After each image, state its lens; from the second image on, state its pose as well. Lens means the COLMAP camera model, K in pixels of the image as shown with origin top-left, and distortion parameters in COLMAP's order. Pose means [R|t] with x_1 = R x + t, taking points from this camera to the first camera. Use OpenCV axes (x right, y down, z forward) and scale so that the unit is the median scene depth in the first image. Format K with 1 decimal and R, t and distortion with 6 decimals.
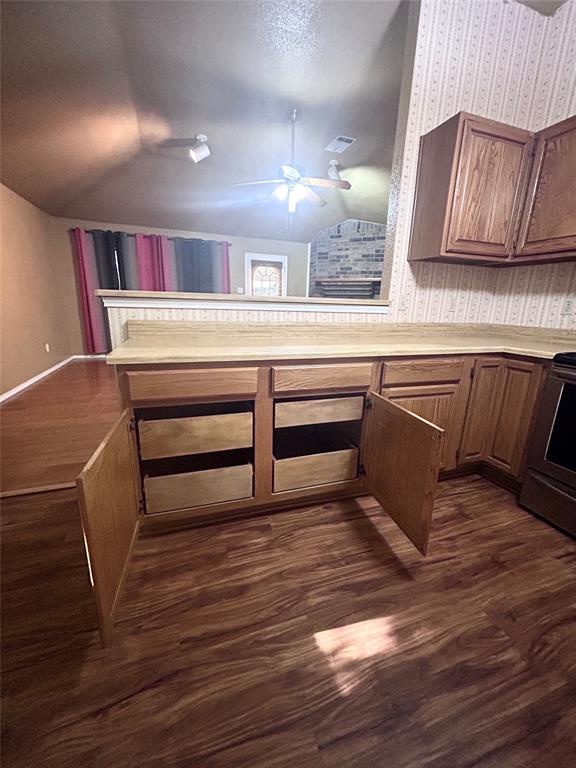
lens RADIAL K [[311.2, 0, 287.9], [0, 311.2, 381.1], [0, 0, 1]] dist [0.000966, 0.000872]
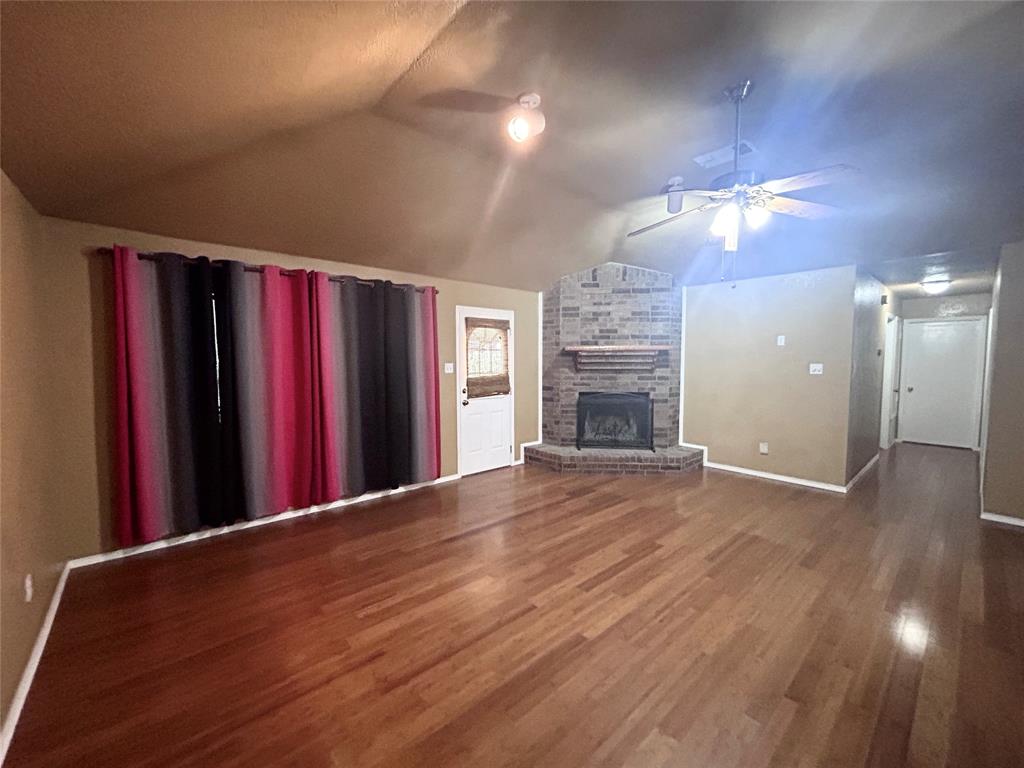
lens RADIAL K [[414.9, 0, 510.7], [0, 414.9, 381.4], [0, 0, 1]] dist [0.000966, 0.000872]
pose [[0.928381, -0.050514, 0.368182, -0.500255], [0.117426, 0.979835, -0.161660, -0.205895], [-0.352591, 0.193316, 0.915592, 0.425912]]
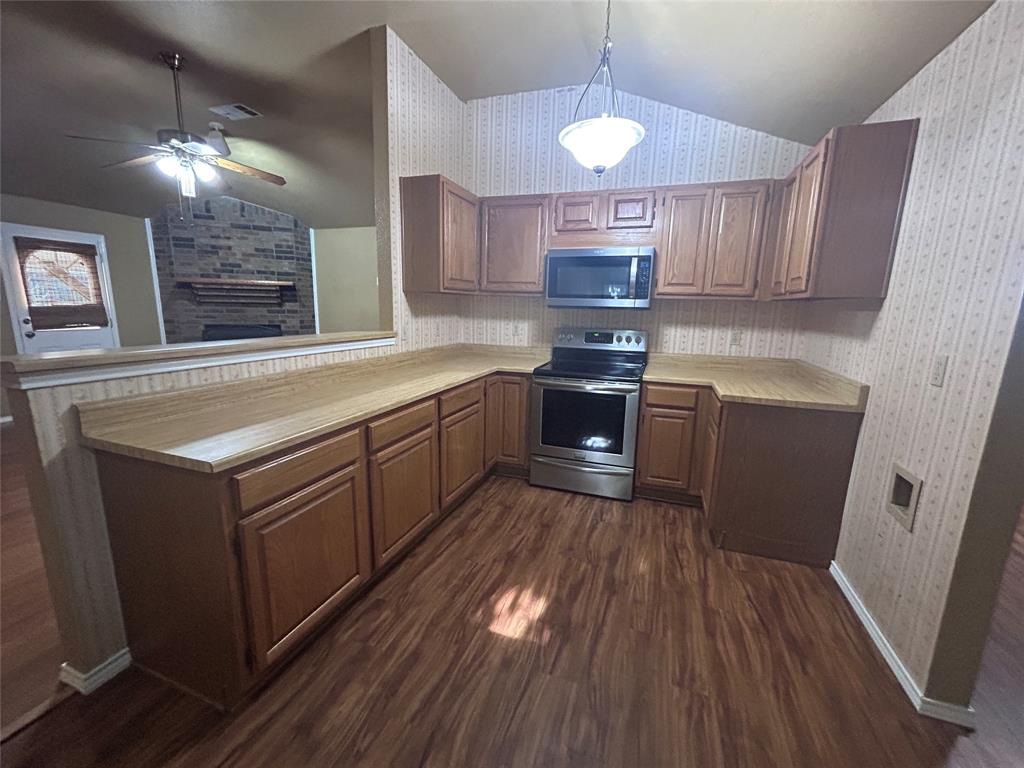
lens RADIAL K [[414.9, 0, 510.7], [0, 414.9, 381.4], [0, 0, 1]] dist [0.000966, 0.000872]
pose [[0.631208, -0.152713, 0.760431, -0.238926], [0.185637, 0.981675, 0.043053, -0.049929], [-0.753070, 0.113989, 0.647990, -0.048071]]
